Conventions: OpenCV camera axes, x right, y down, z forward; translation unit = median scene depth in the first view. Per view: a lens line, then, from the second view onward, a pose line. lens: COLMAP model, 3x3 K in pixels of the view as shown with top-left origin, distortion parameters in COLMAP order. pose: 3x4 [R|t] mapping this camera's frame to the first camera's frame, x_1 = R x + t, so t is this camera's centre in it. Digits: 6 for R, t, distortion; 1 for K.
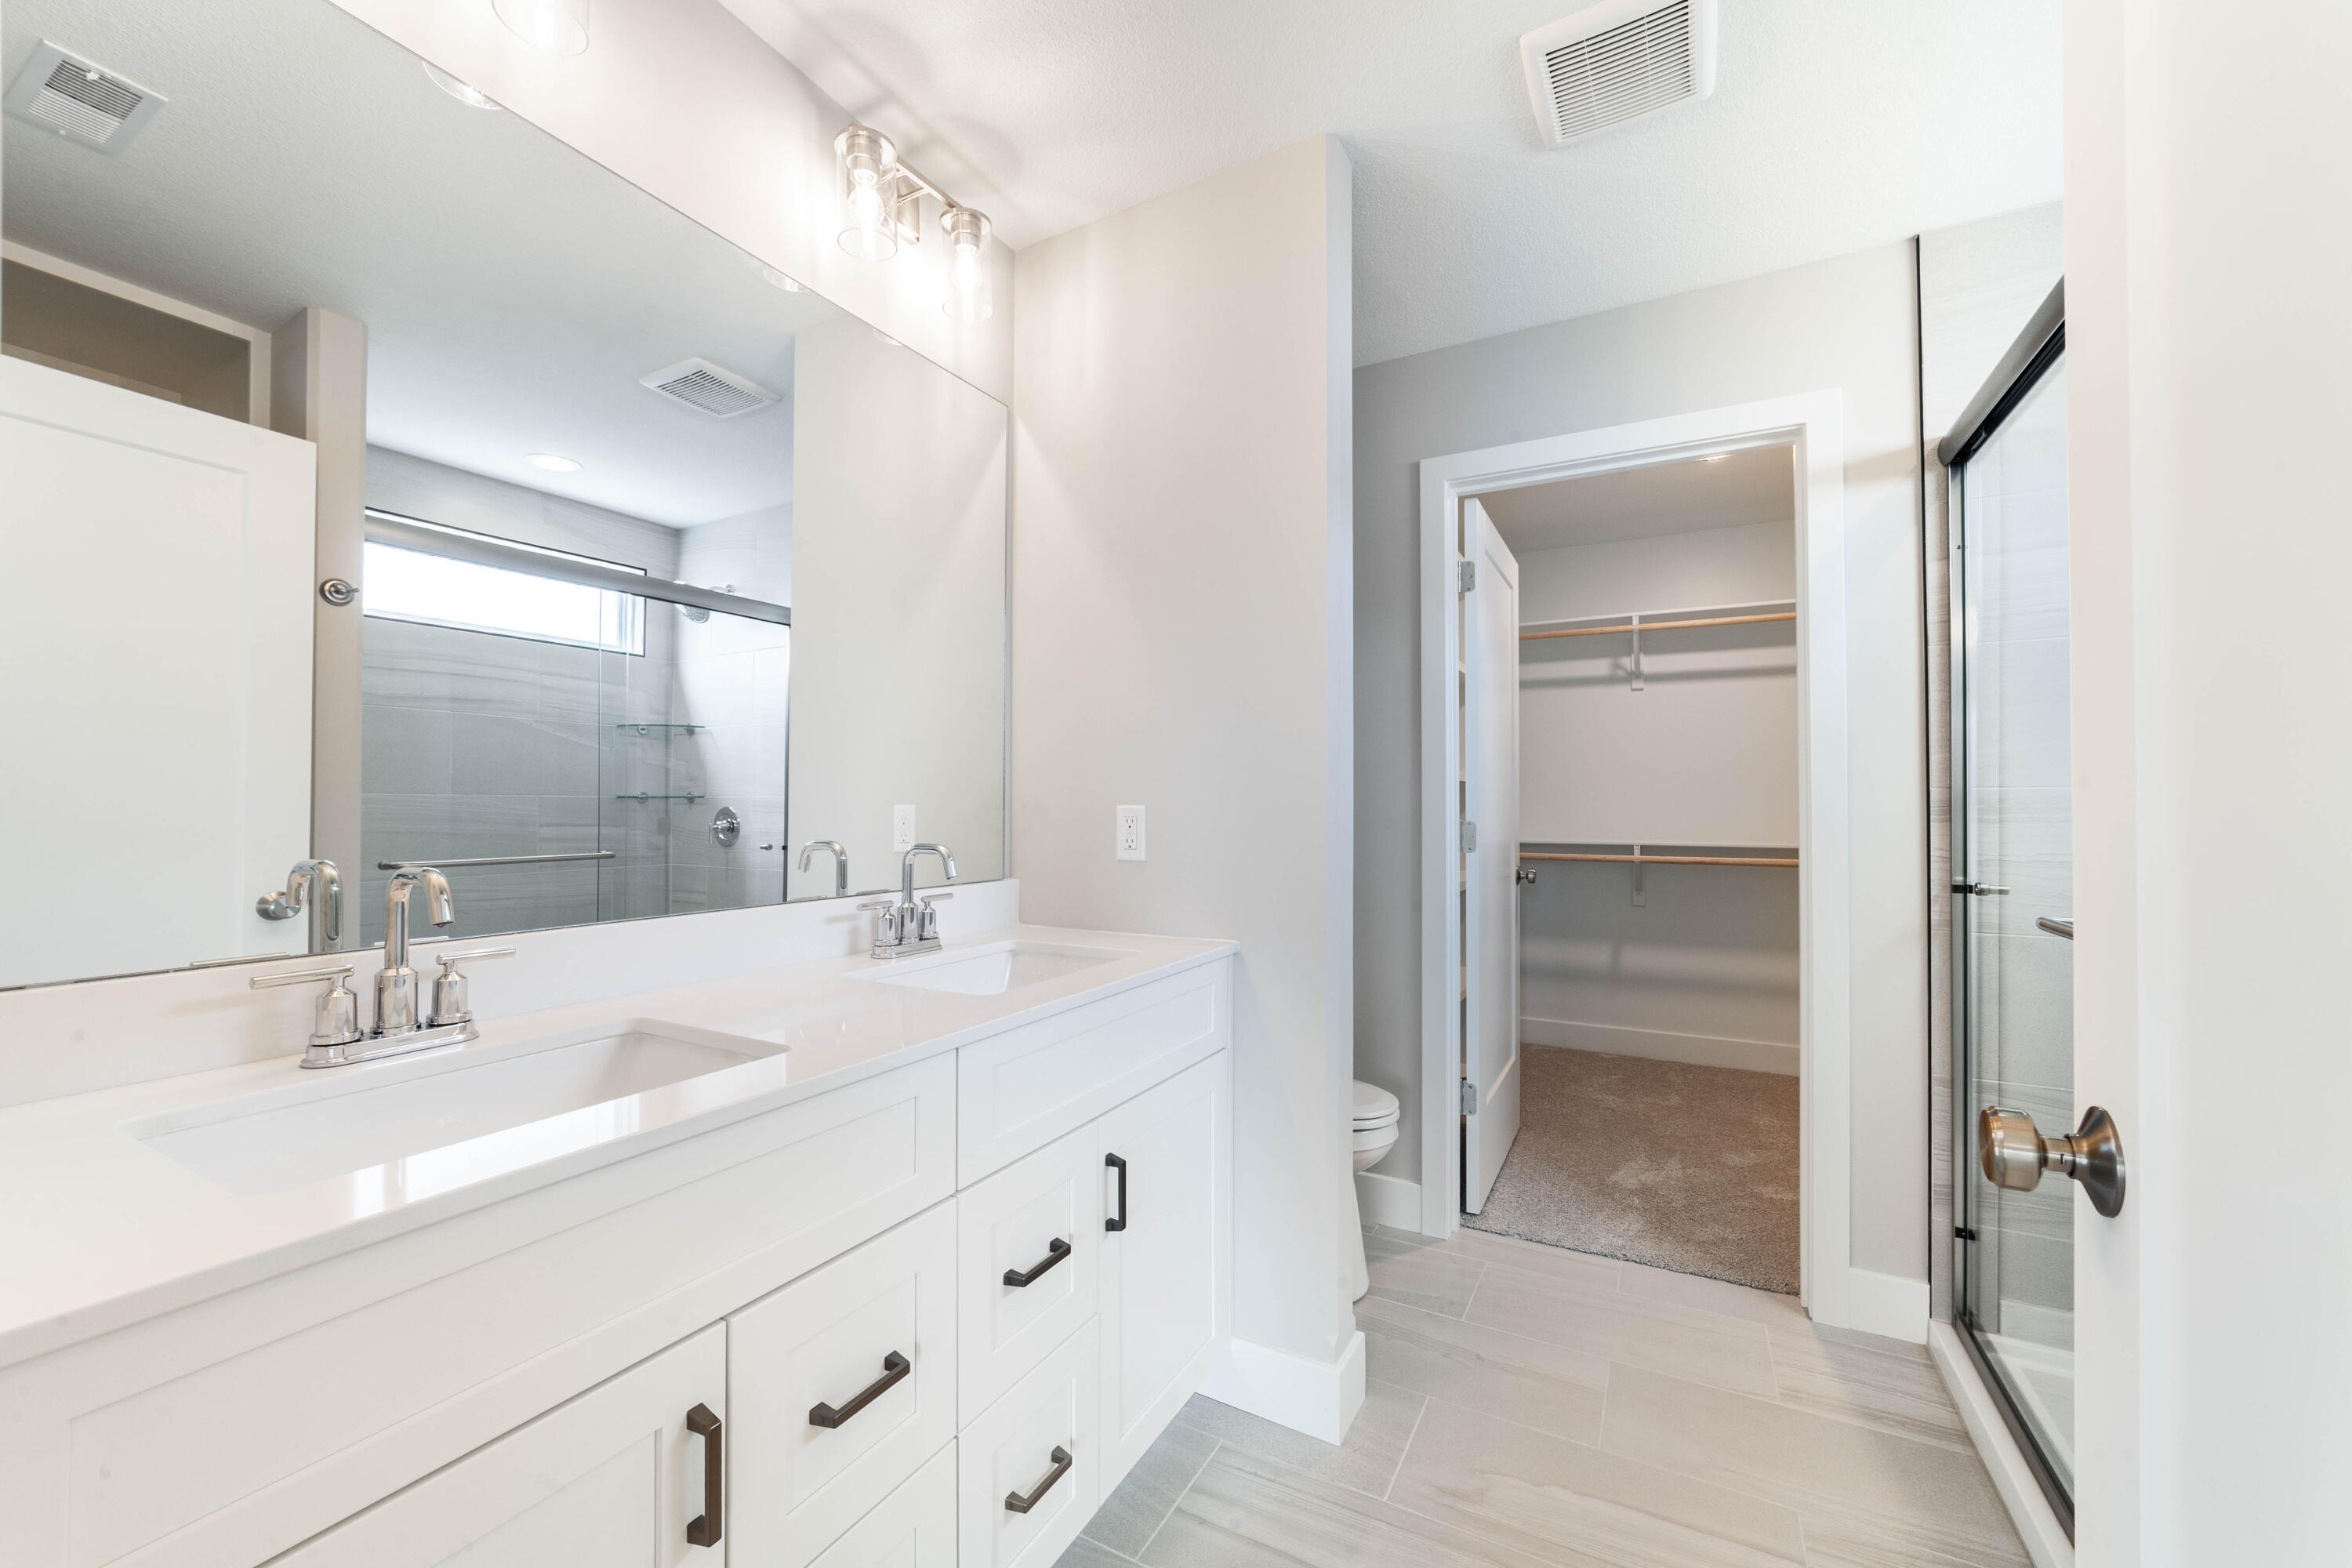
lens RADIAL K [[897.2, 0, 1158.0], [0, 897.2, 797.4], [0, 0, 1]] dist [-0.006891, 0.000513]
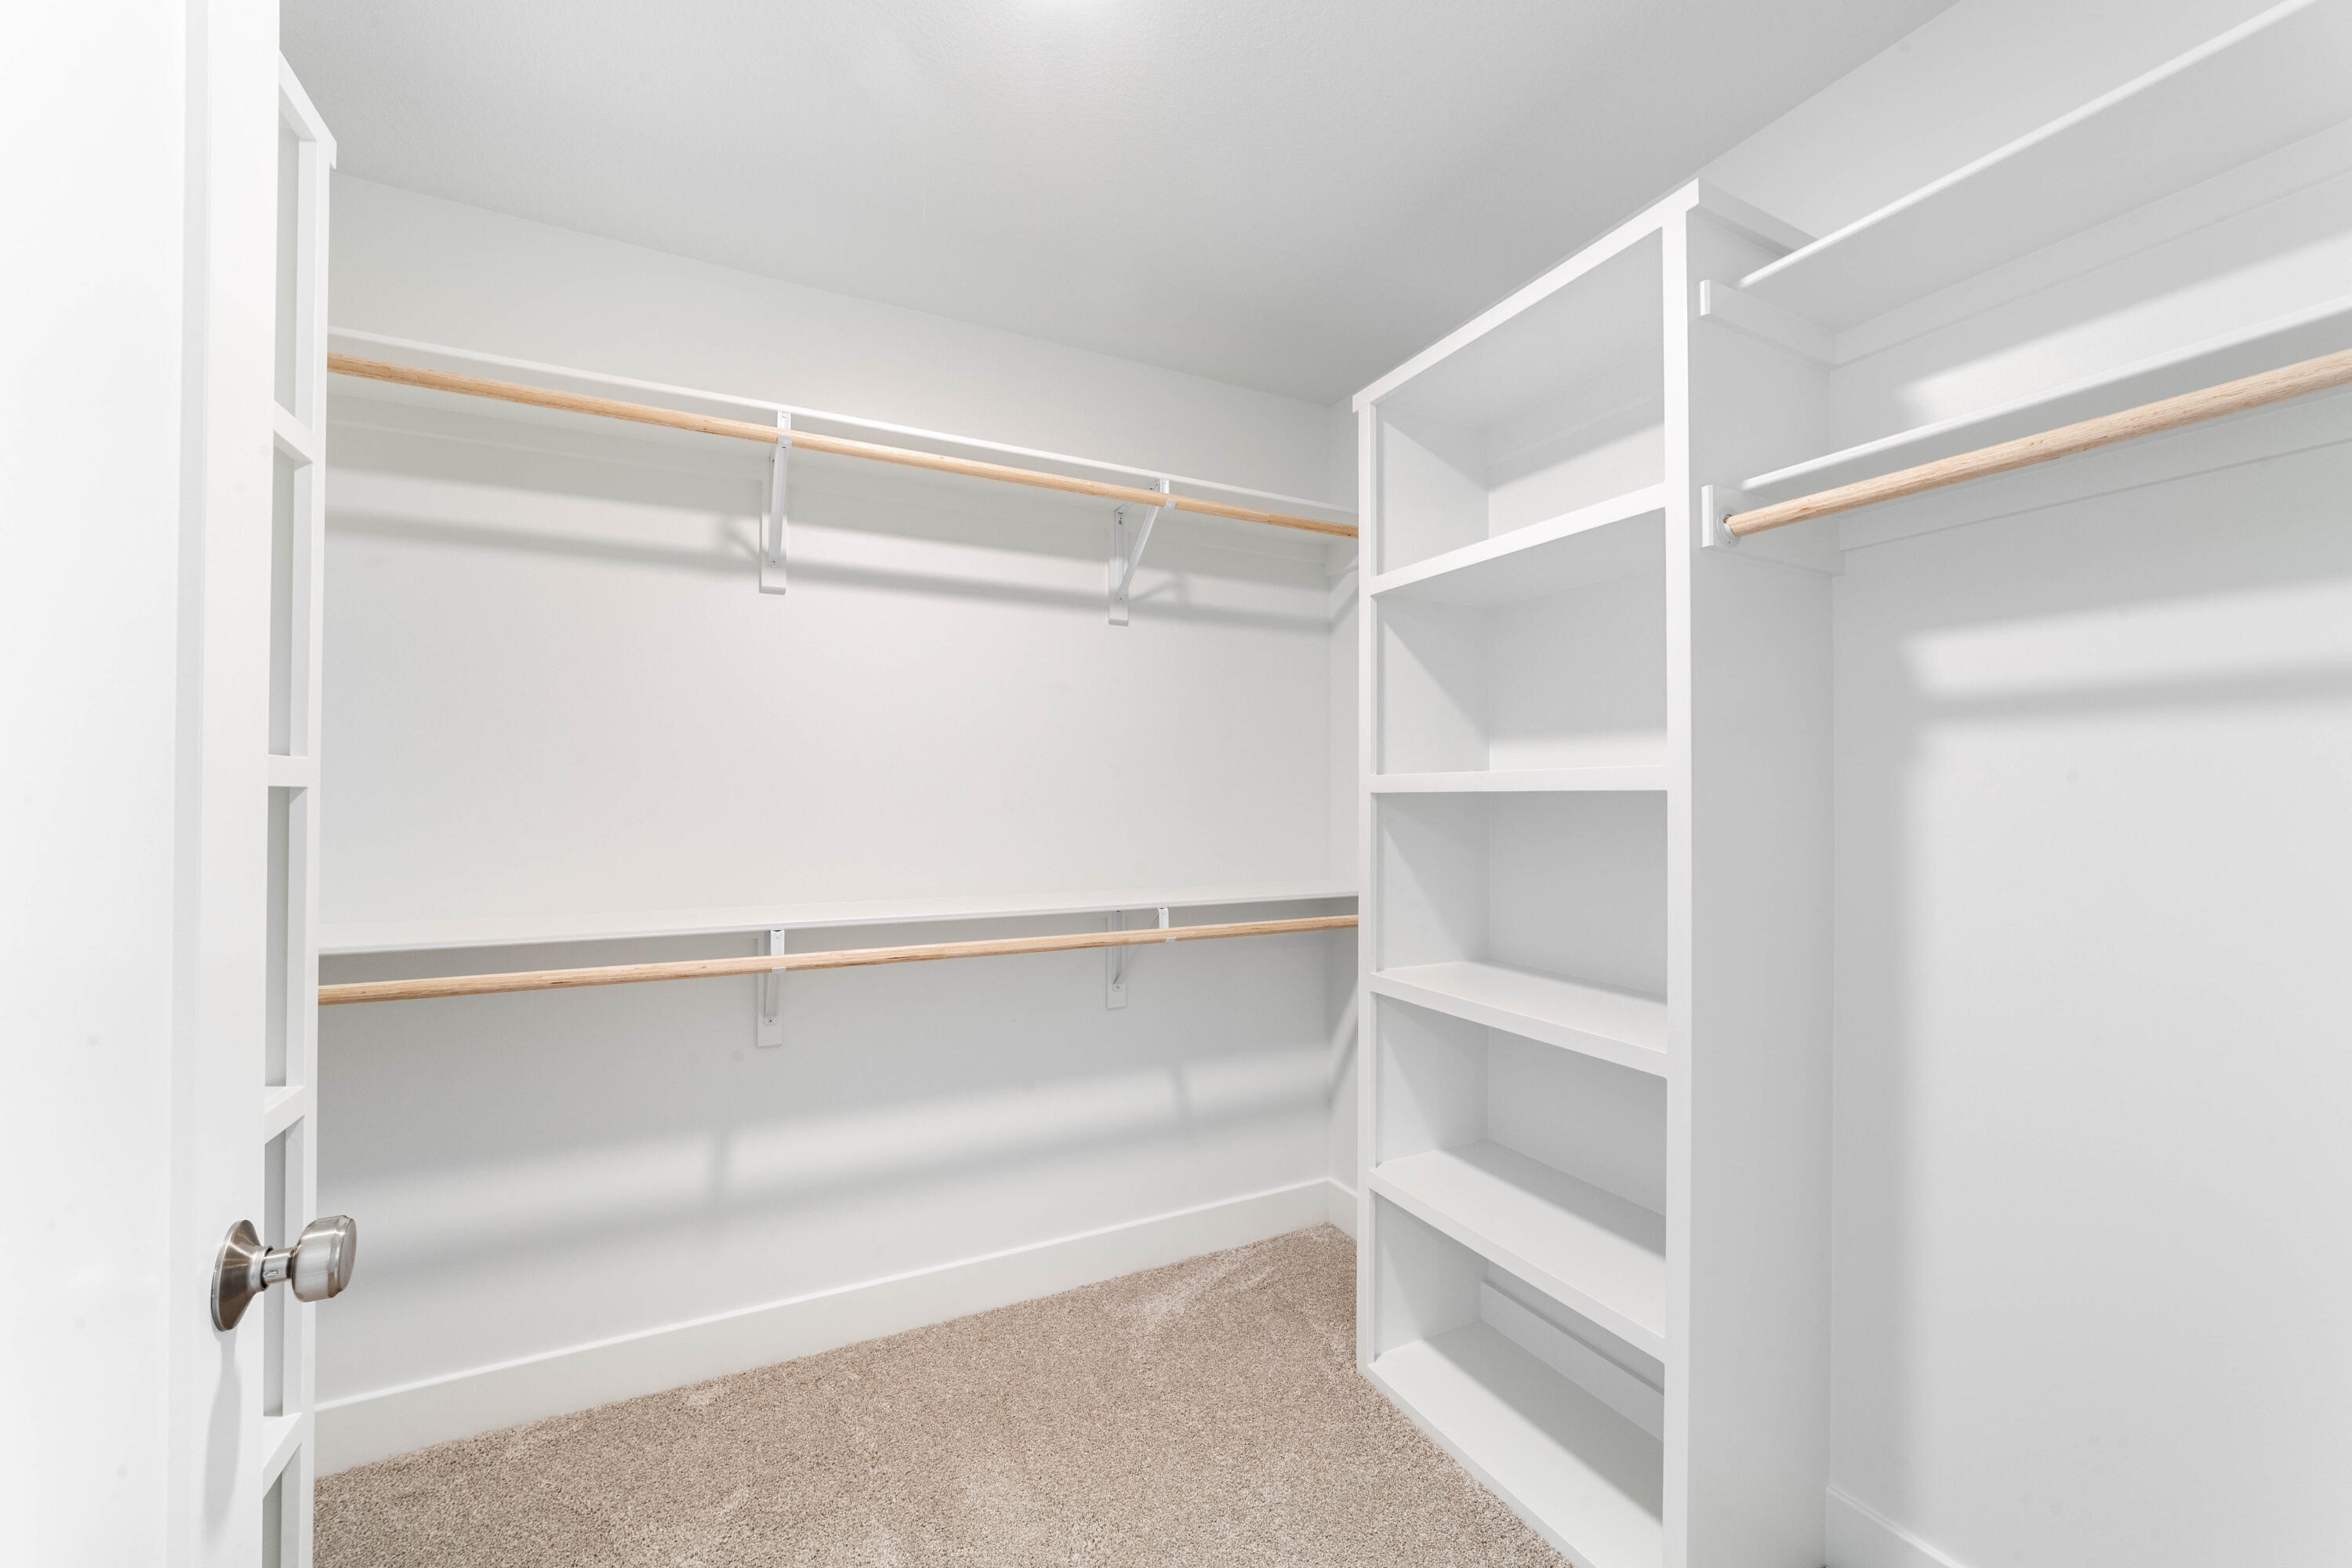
lens RADIAL K [[878.8, 0, 1176.0], [0, 878.8, 784.0], [0, 0, 1]] dist [-0.009857, 0.000061]
pose [[0.539119, 0.011594, 0.842150, 0.404311], [-0.004260, 0.999930, -0.011039, -0.022543], [-0.842219, 0.002364, 0.539130, 0.883418]]
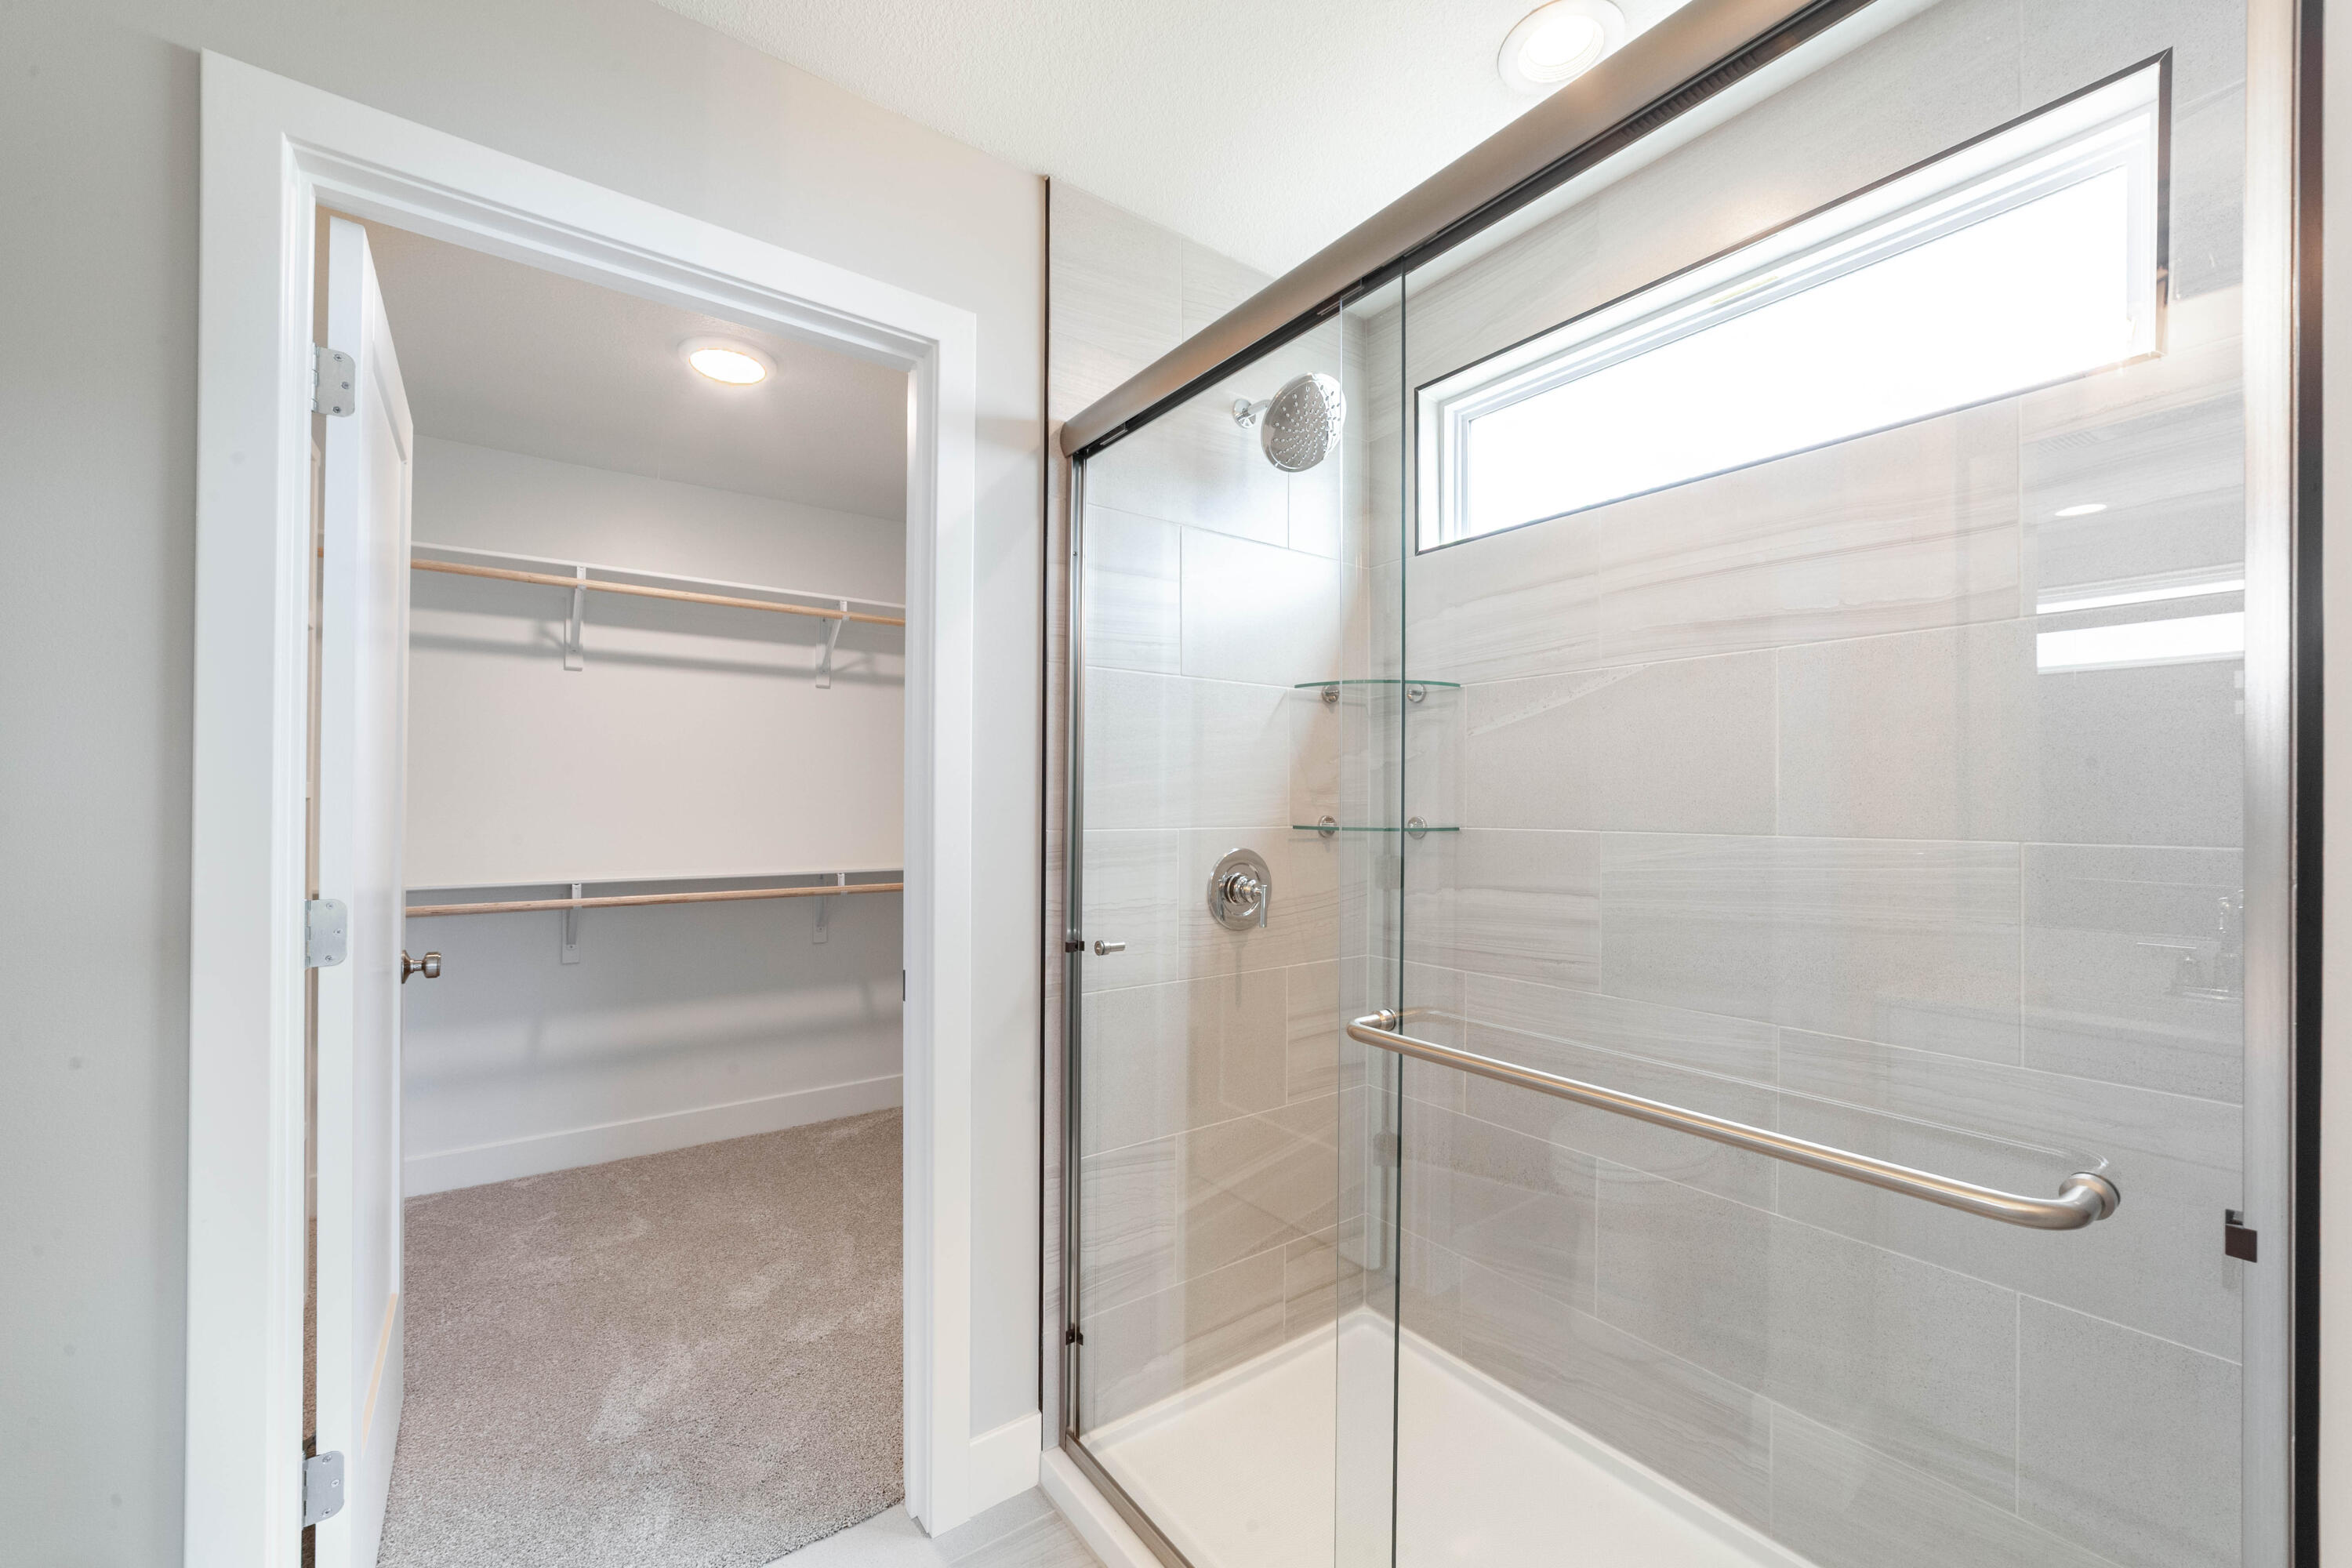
lens RADIAL K [[897.2, 0, 1158.0], [0, 897.2, 797.4], [0, 0, 1]] dist [-0.006891, 0.000513]
pose [[0.404331, 0.005852, 0.914594, 0.092296], [-0.010777, 0.999941, -0.001634, -0.030254], [-0.914549, -0.009196, 0.404370, 0.409947]]
